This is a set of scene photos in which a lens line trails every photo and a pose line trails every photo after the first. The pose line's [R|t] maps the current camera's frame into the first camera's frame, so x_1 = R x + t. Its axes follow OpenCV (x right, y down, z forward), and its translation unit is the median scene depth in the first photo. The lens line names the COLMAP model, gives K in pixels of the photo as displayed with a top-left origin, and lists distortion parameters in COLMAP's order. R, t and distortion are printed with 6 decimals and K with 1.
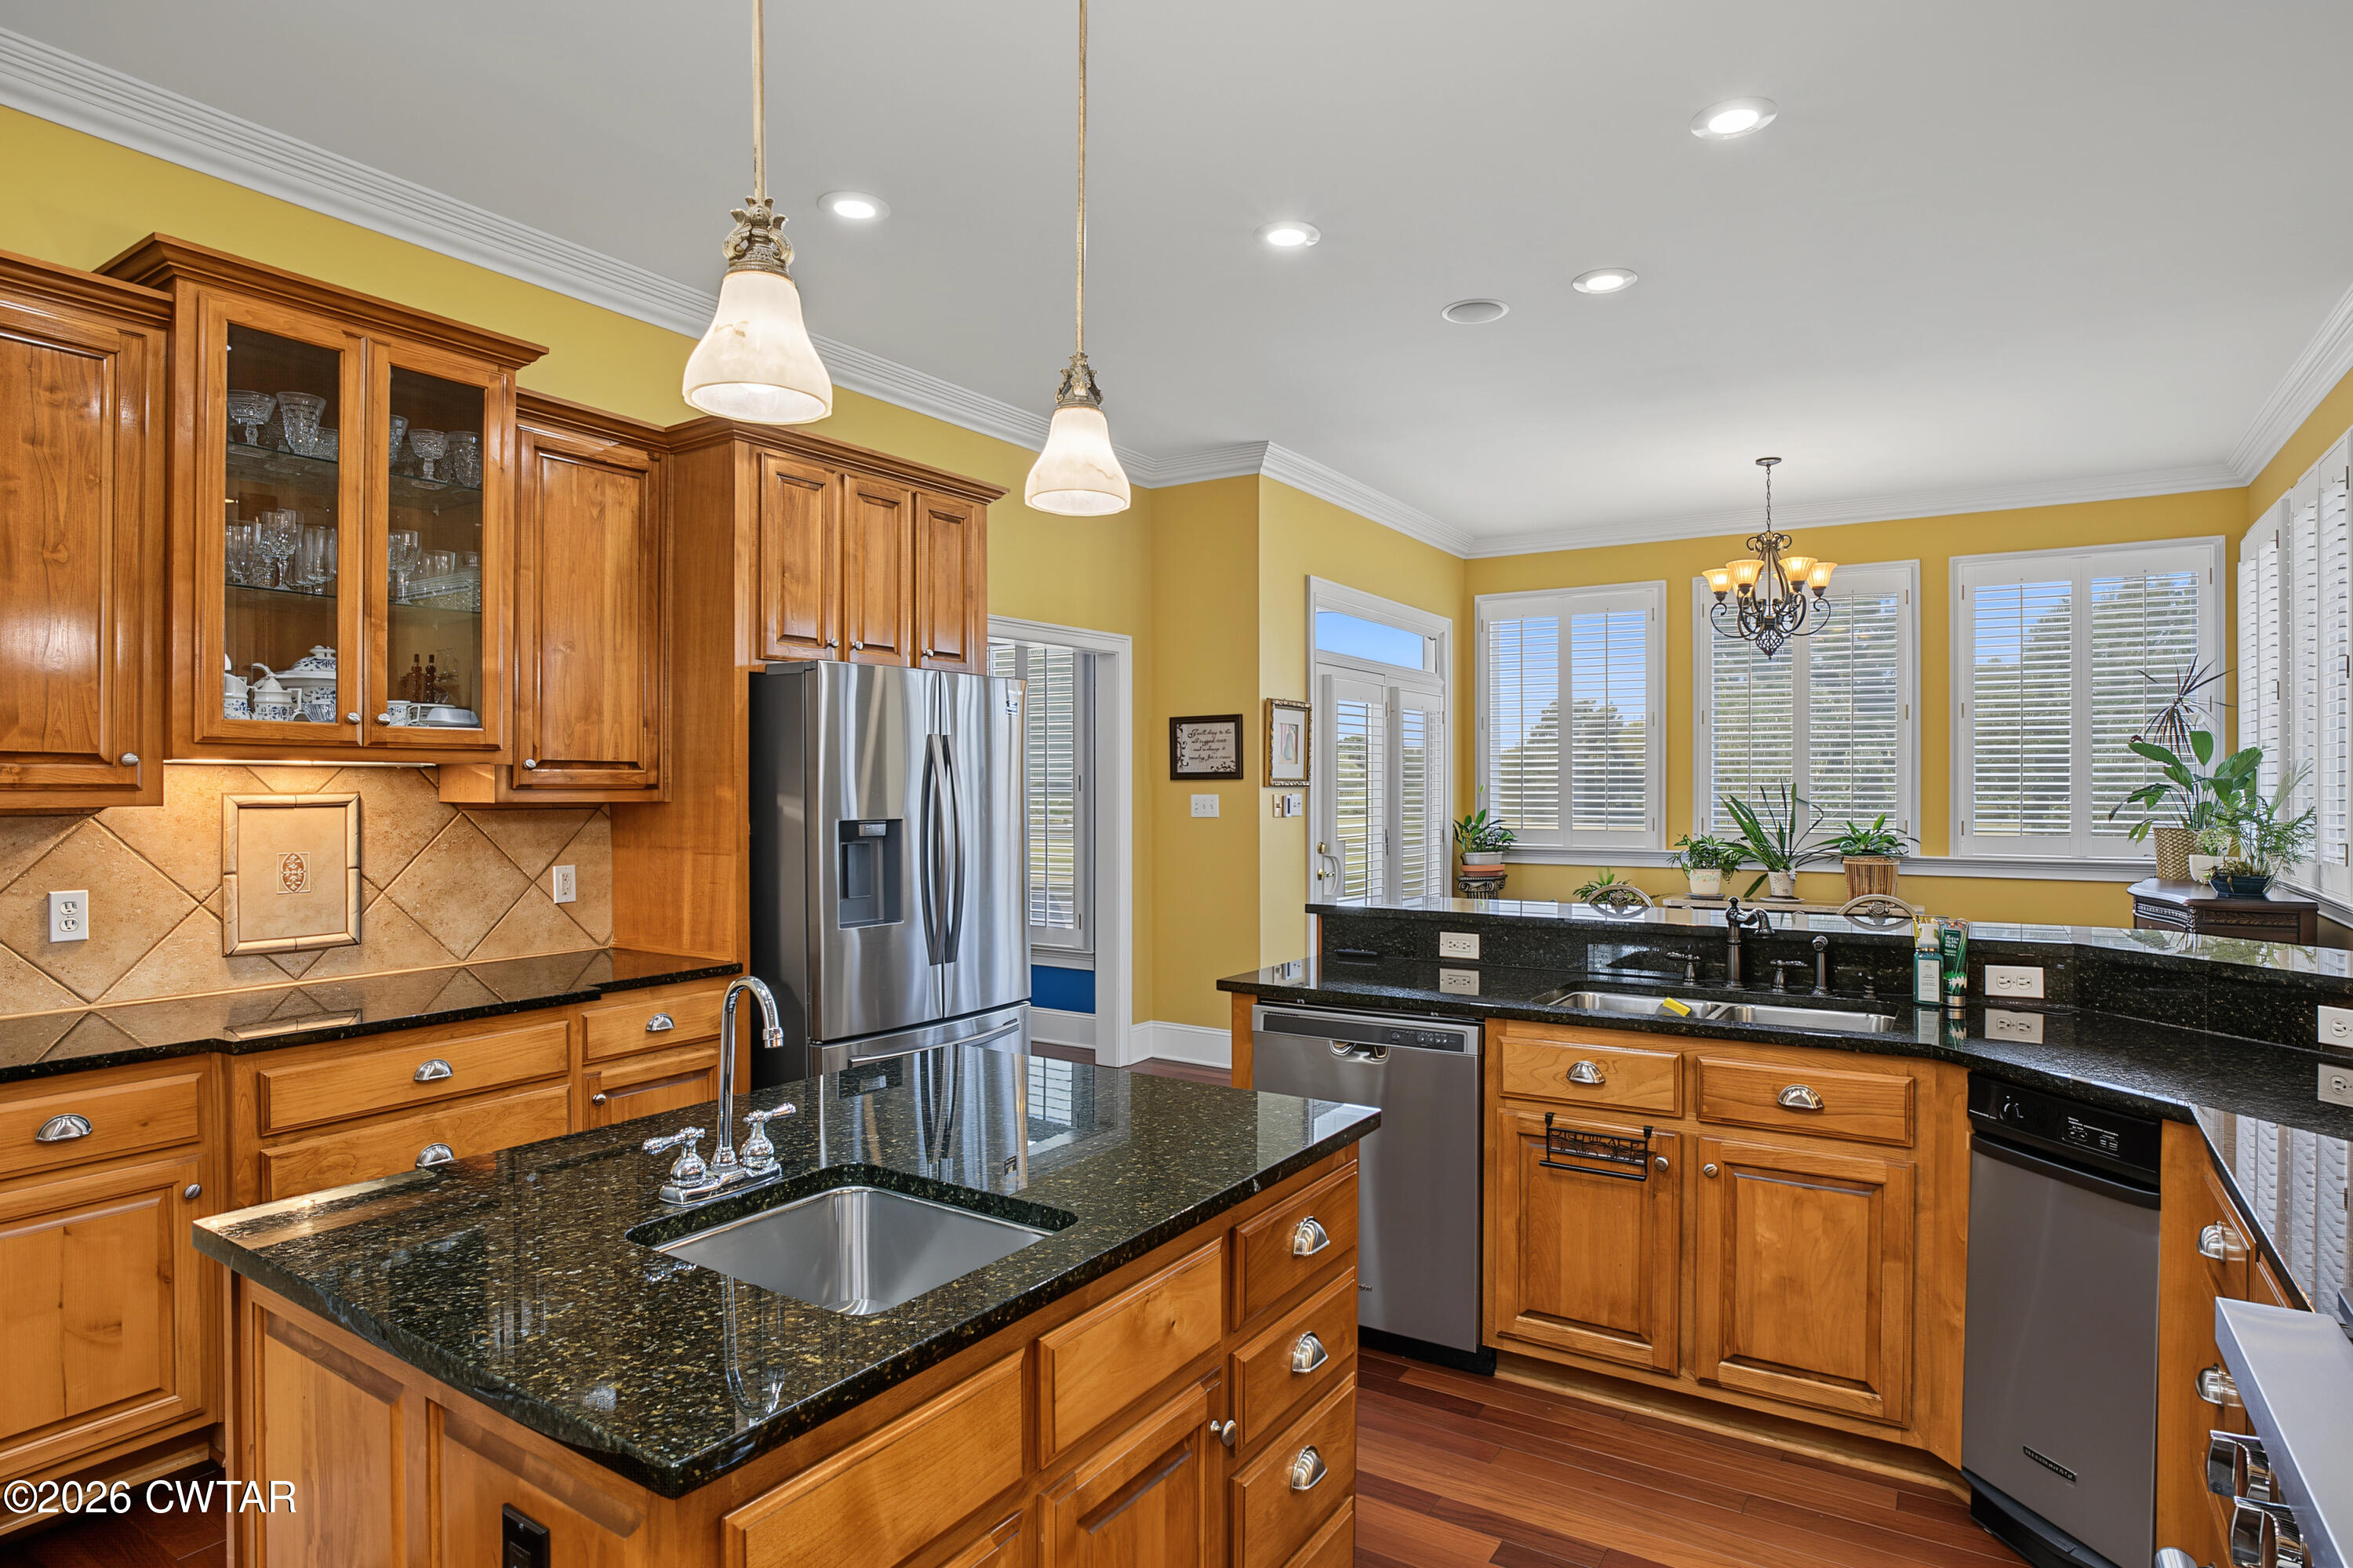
lens RADIAL K [[1305.6, 0, 1146.9], [0, 1305.6, 796.2], [0, 0, 1]] dist [-0.046805, 0.022208]
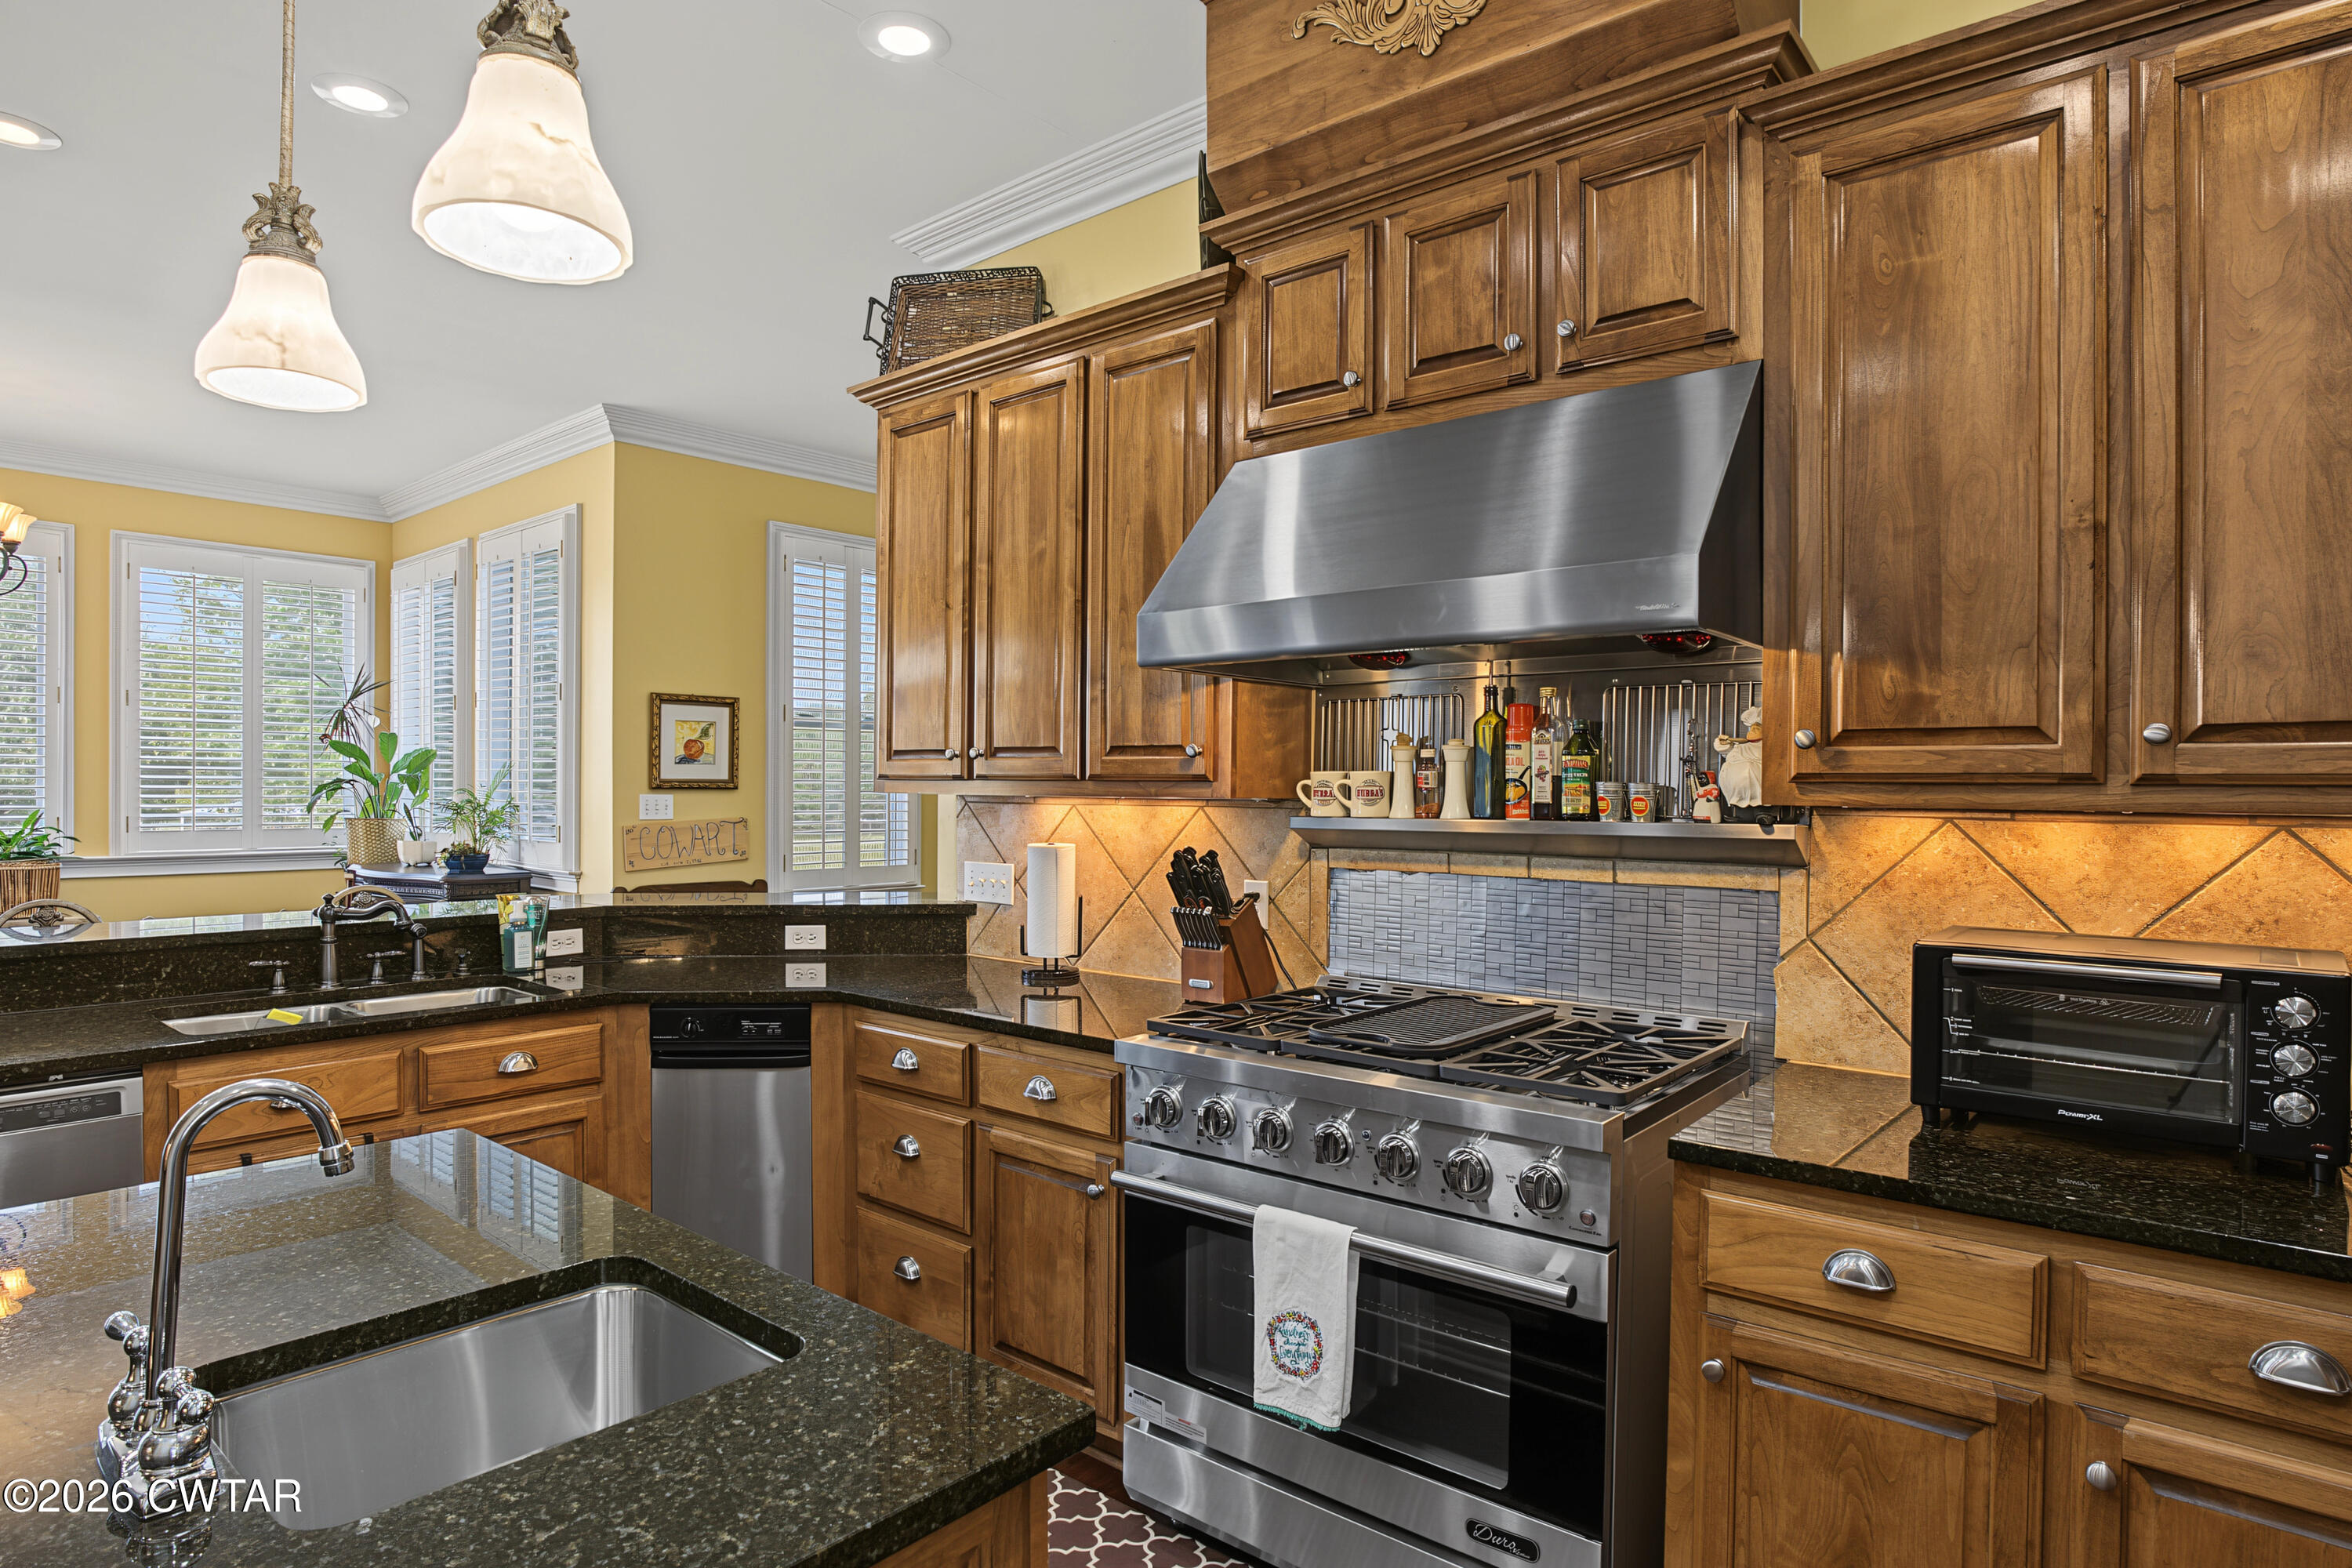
lens RADIAL K [[1269.9, 0, 1176.0], [0, 1269.9, 784.0], [0, 0, 1]] dist [-0.045079, 0.023249]
pose [[0.117141, 0.005828, 0.993098, -0.438019], [-0.000909, 0.999983, -0.005761, -0.000872], [-0.993115, -0.000228, 0.117144, 0.269732]]
